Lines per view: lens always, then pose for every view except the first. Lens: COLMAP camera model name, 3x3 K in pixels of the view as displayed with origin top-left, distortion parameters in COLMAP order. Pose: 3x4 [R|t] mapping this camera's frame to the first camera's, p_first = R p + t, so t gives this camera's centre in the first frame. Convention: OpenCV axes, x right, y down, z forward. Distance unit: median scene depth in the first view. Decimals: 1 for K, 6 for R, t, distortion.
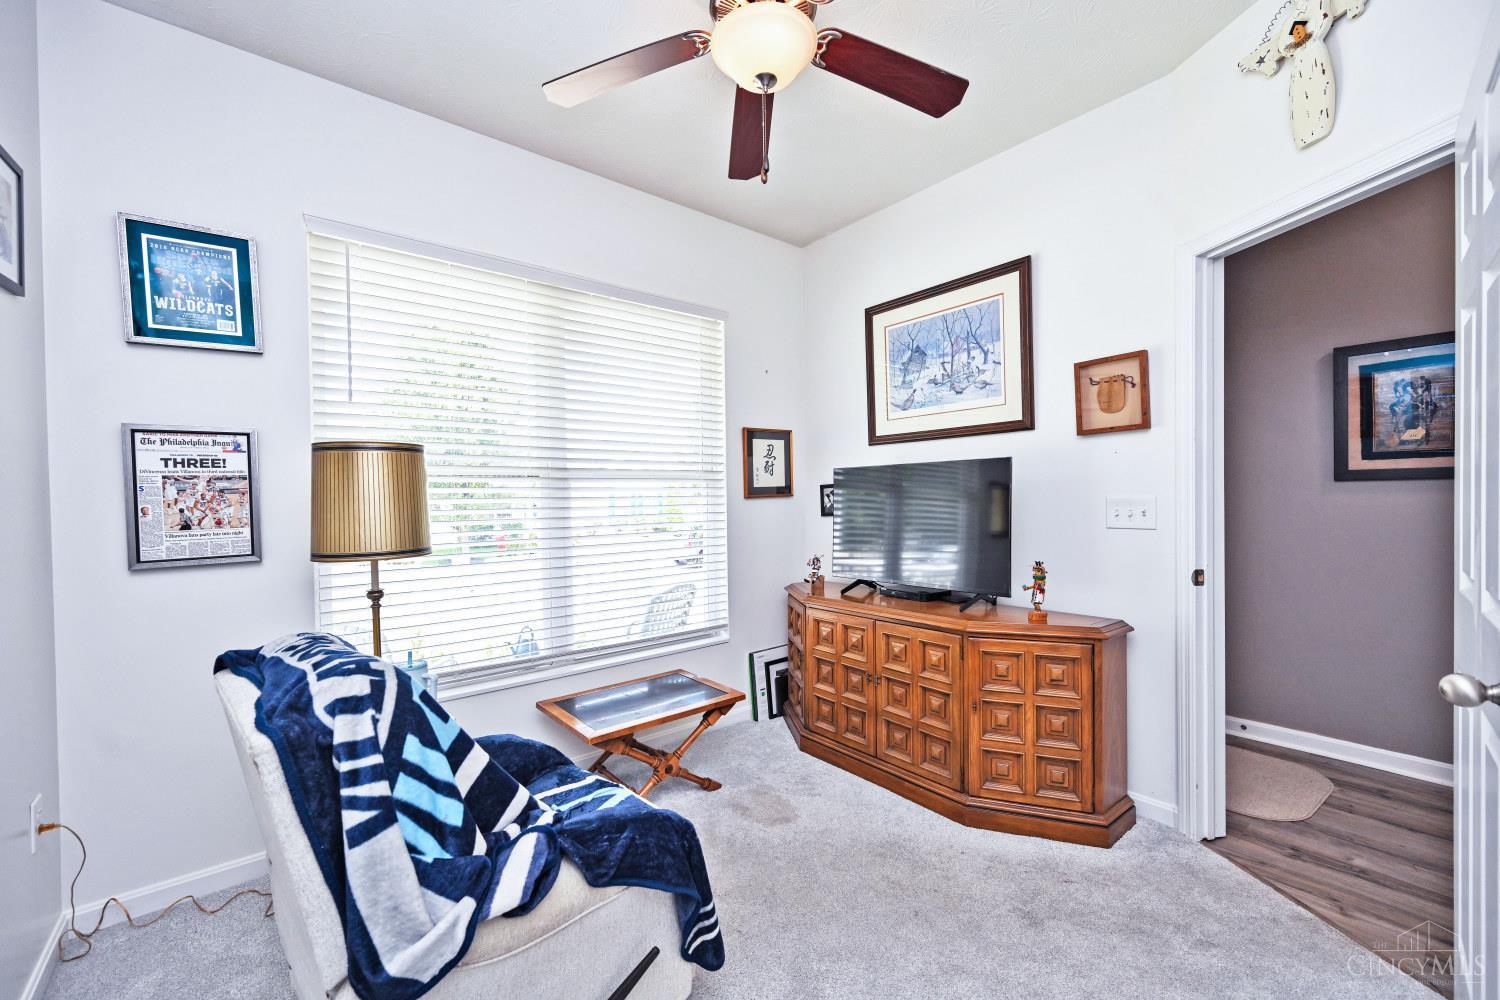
lens RADIAL K [[592.4, 0, 747.1], [0, 592.4, 503.7], [0, 0, 1]] dist [-0.003087, -0.000004]
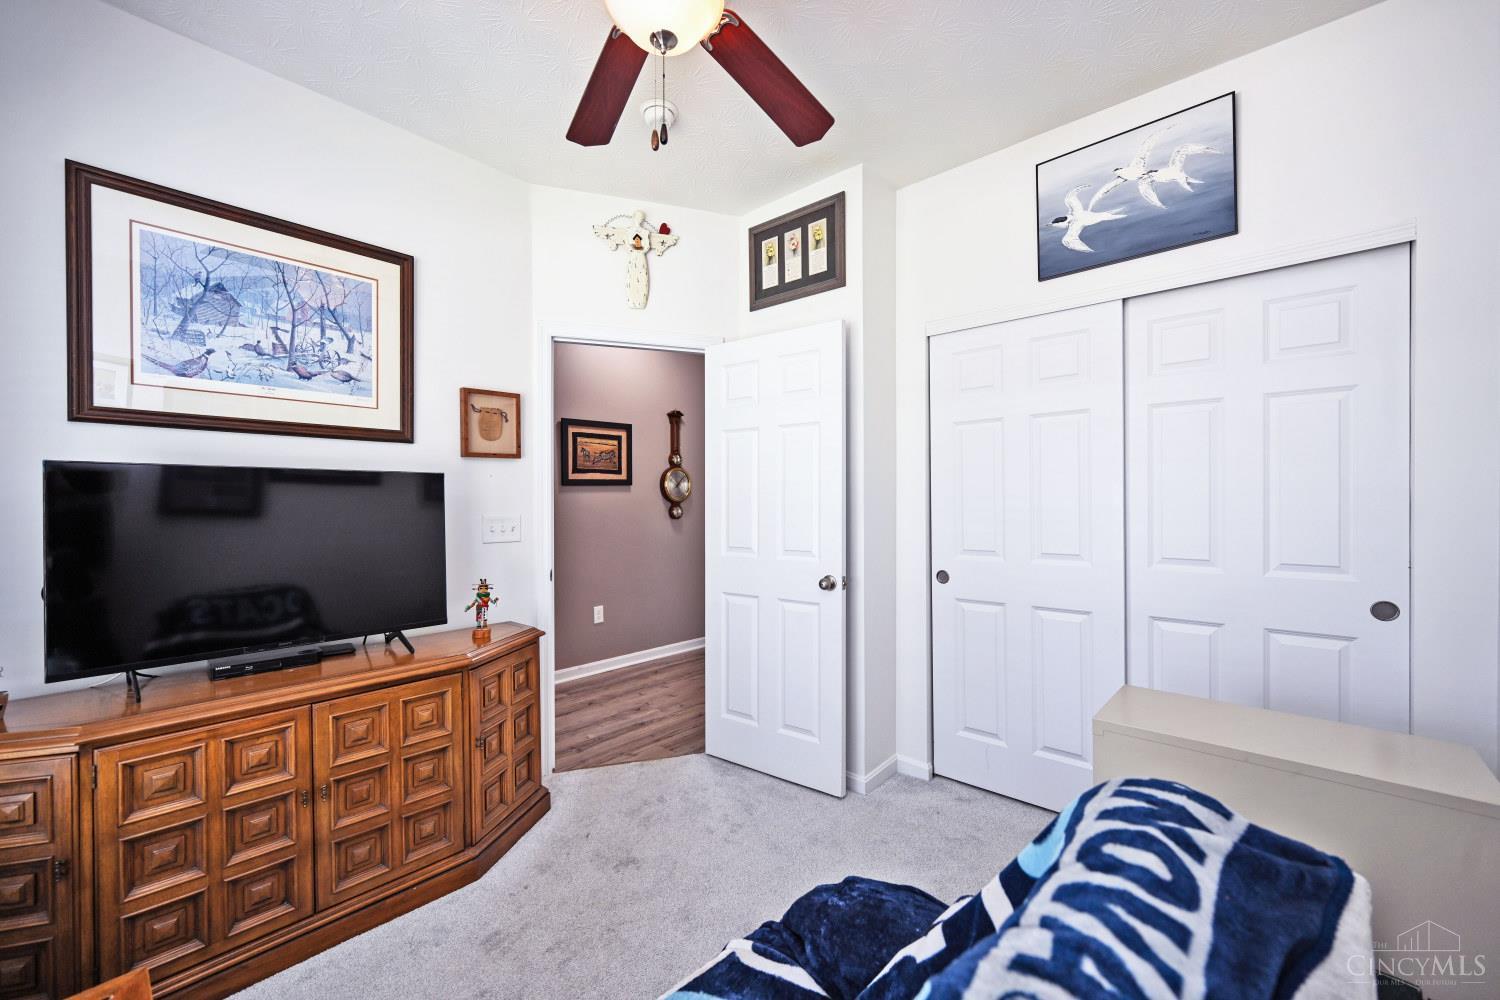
lens RADIAL K [[592.4, 0, 749.3], [0, 592.4, 503.2], [0, 0, 1]] dist [-0.003087, -0.000004]
pose [[-0.155542, 0.013623, 0.987735, -0.497530], [0.017120, 0.999792, -0.011094, -0.011513], [-0.987681, 0.015184, -0.155743, 0.602820]]
